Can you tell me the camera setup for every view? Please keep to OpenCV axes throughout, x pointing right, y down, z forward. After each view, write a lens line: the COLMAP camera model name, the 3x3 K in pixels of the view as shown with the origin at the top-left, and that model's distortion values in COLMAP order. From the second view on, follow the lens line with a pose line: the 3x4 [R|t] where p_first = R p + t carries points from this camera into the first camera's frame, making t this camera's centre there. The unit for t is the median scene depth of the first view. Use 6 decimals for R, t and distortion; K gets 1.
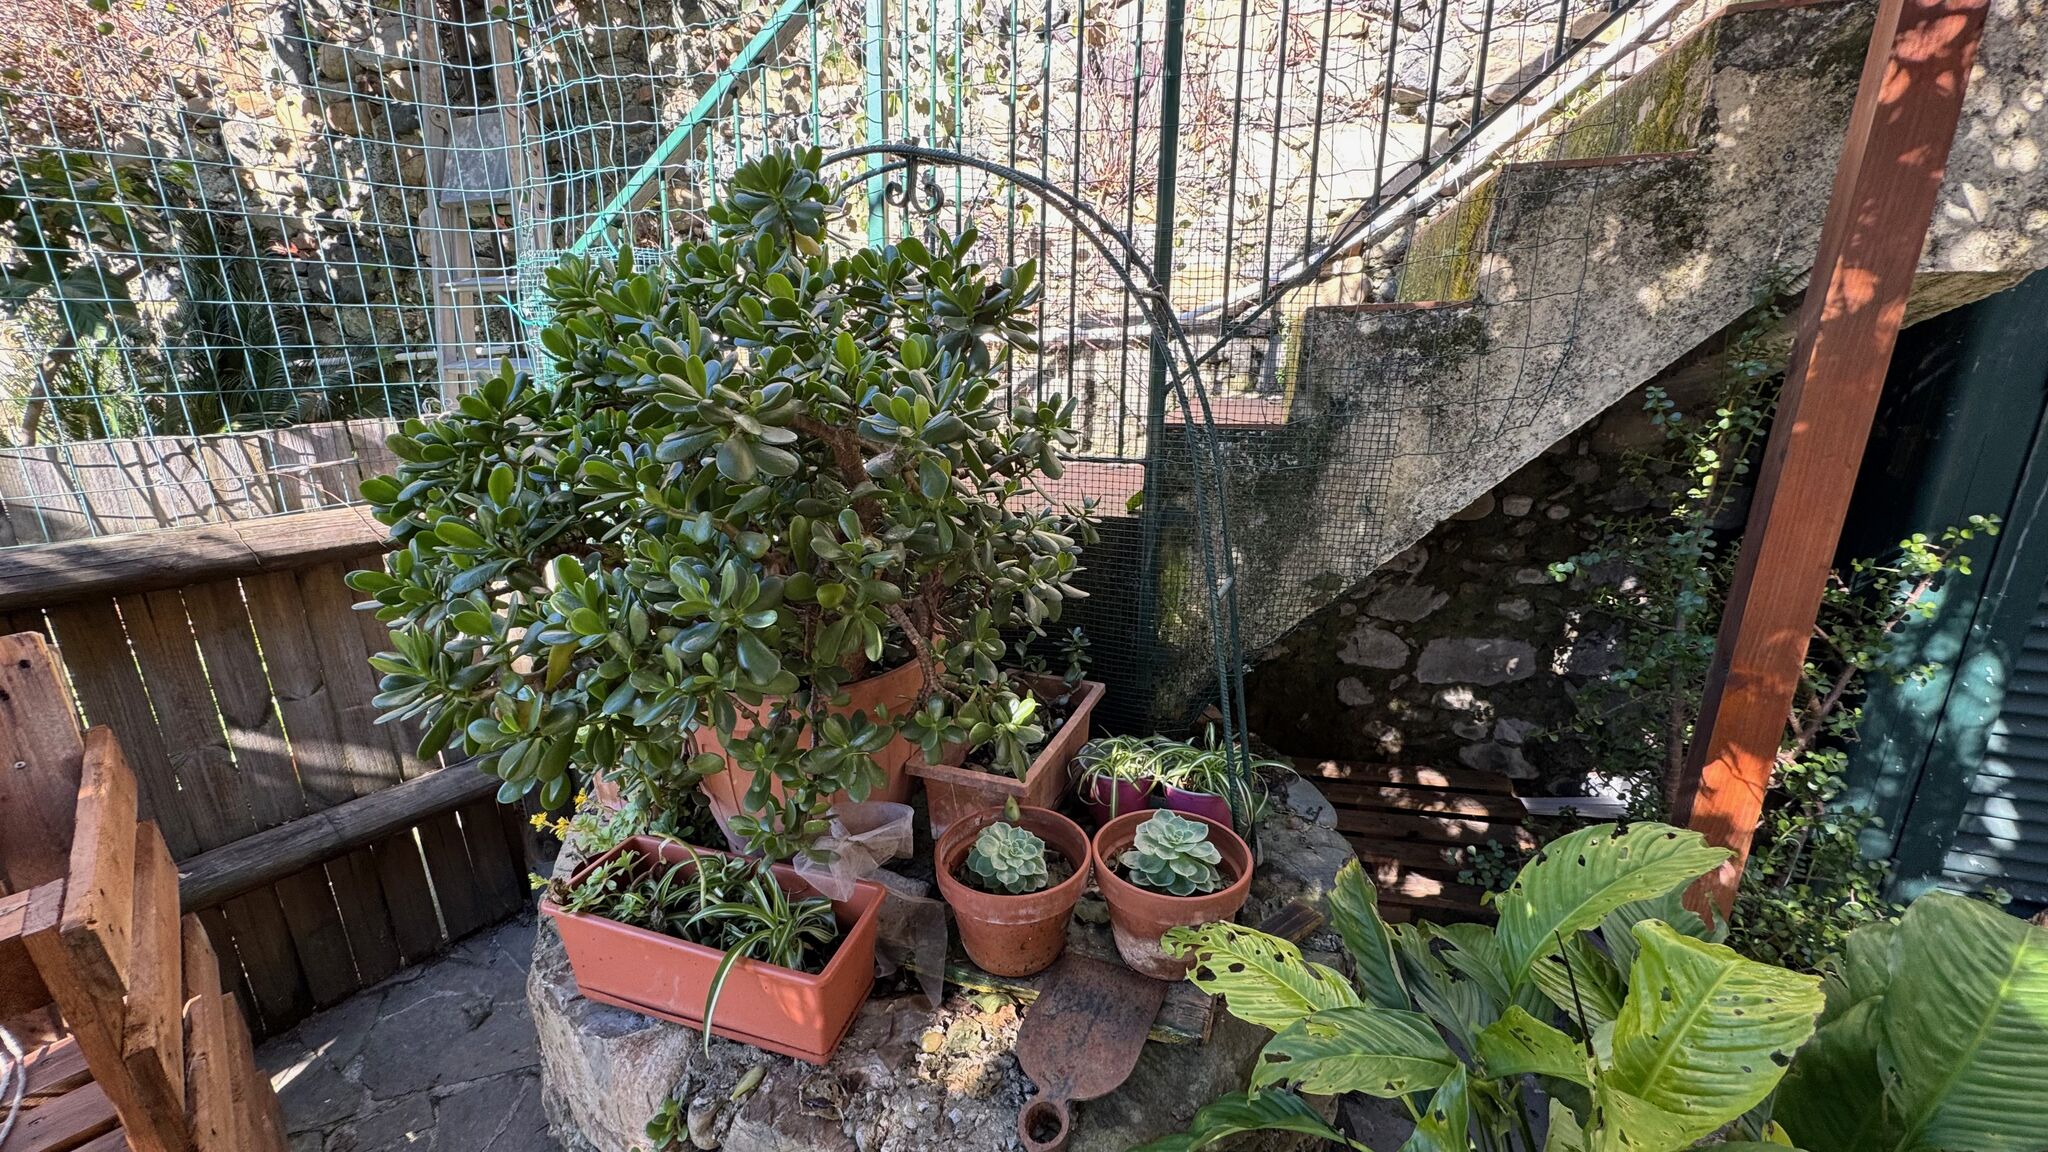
lens RADIAL K [[816.2, 0, 1021.6], [0, 816.2, 576.2], [0, 0, 1]] dist [-0.004687, 0.000364]
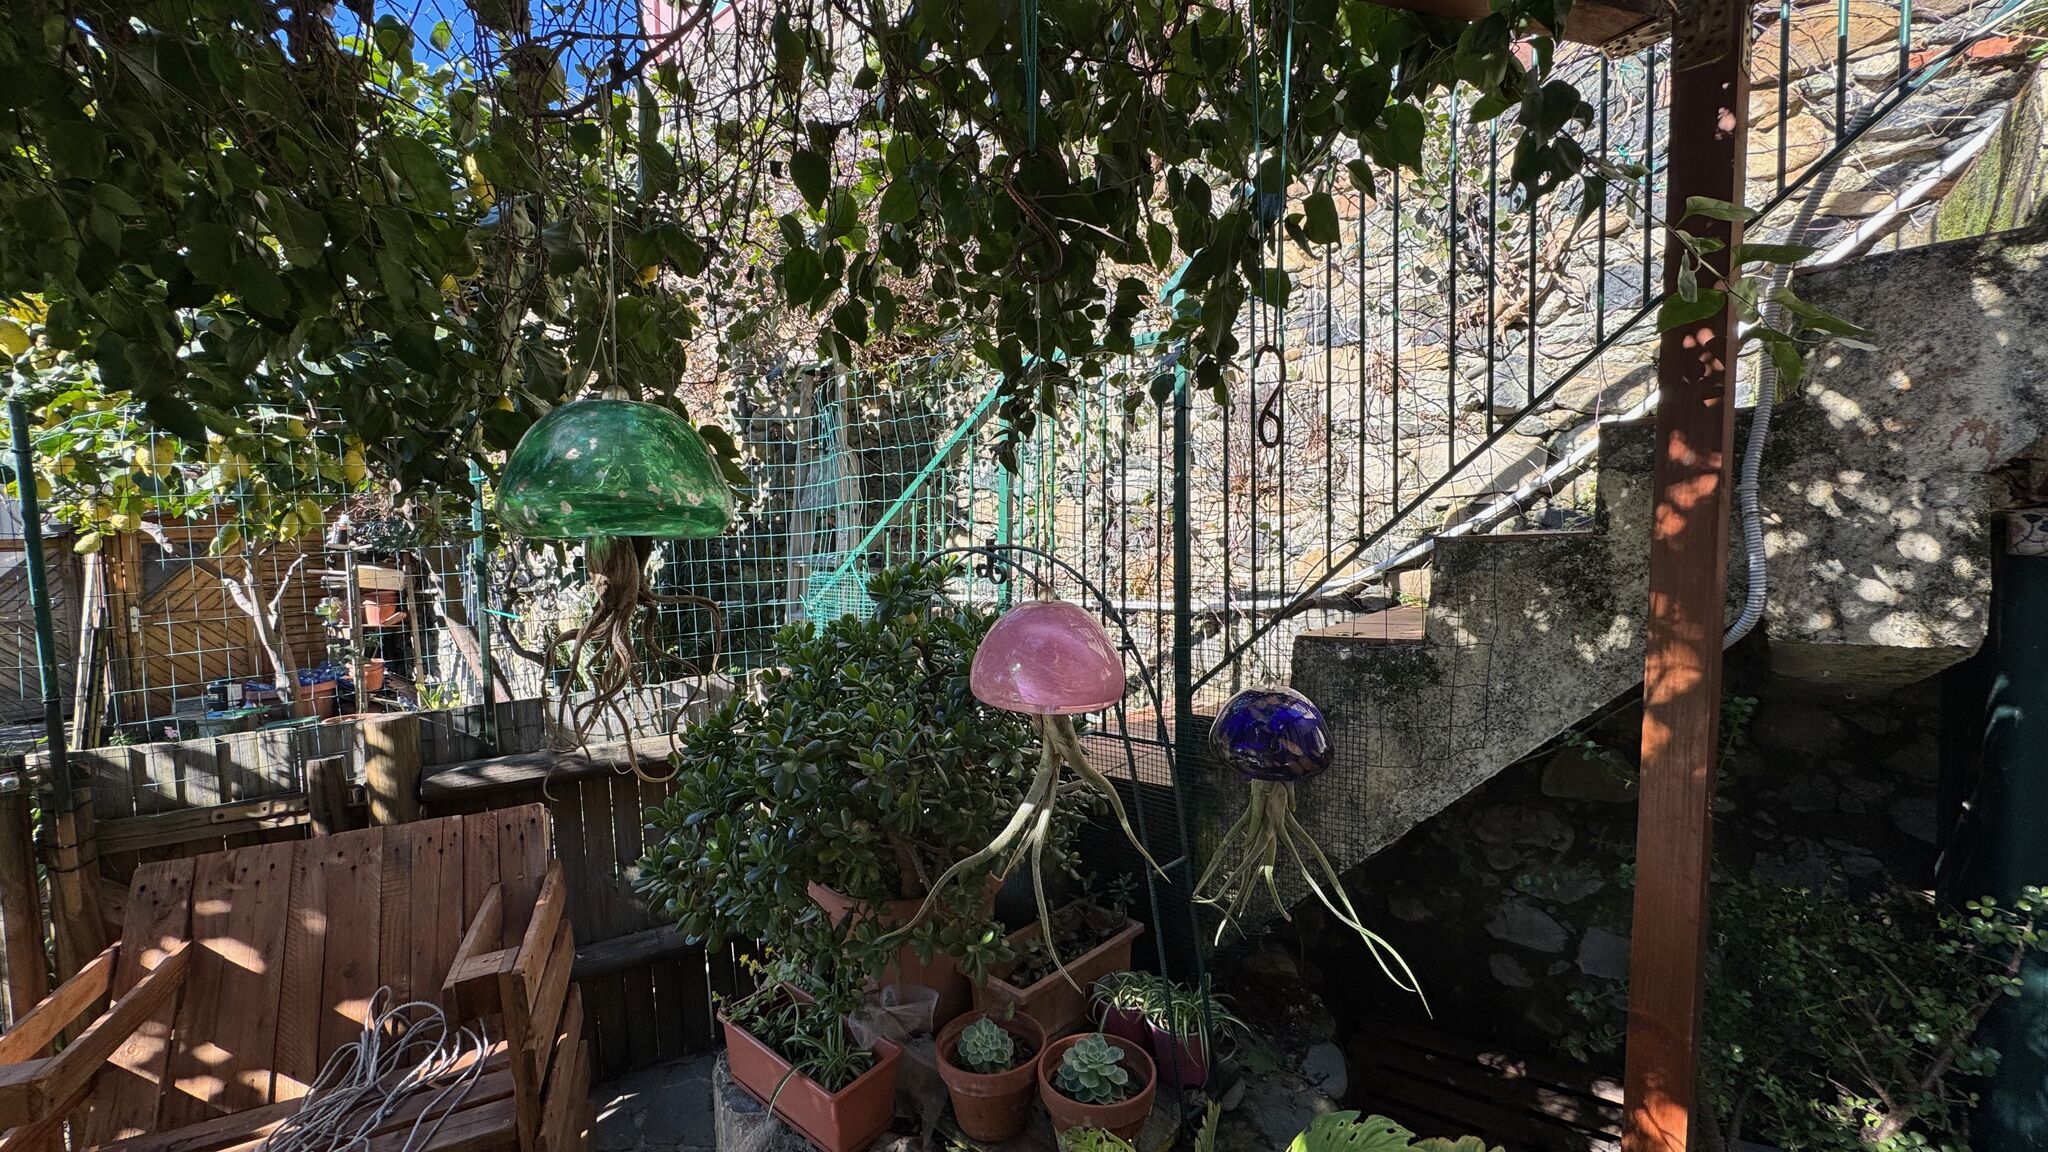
lens RADIAL K [[816.2, 0, 1021.6], [0, 816.2, 576.2], [0, 0, 1]] dist [-0.004687, 0.000364]
pose [[0.922315, -0.001321, -0.386438, 0.452749], [-0.081728, 0.976708, -0.198400, -0.135726], [0.377699, 0.214570, 0.900724, -0.326743]]
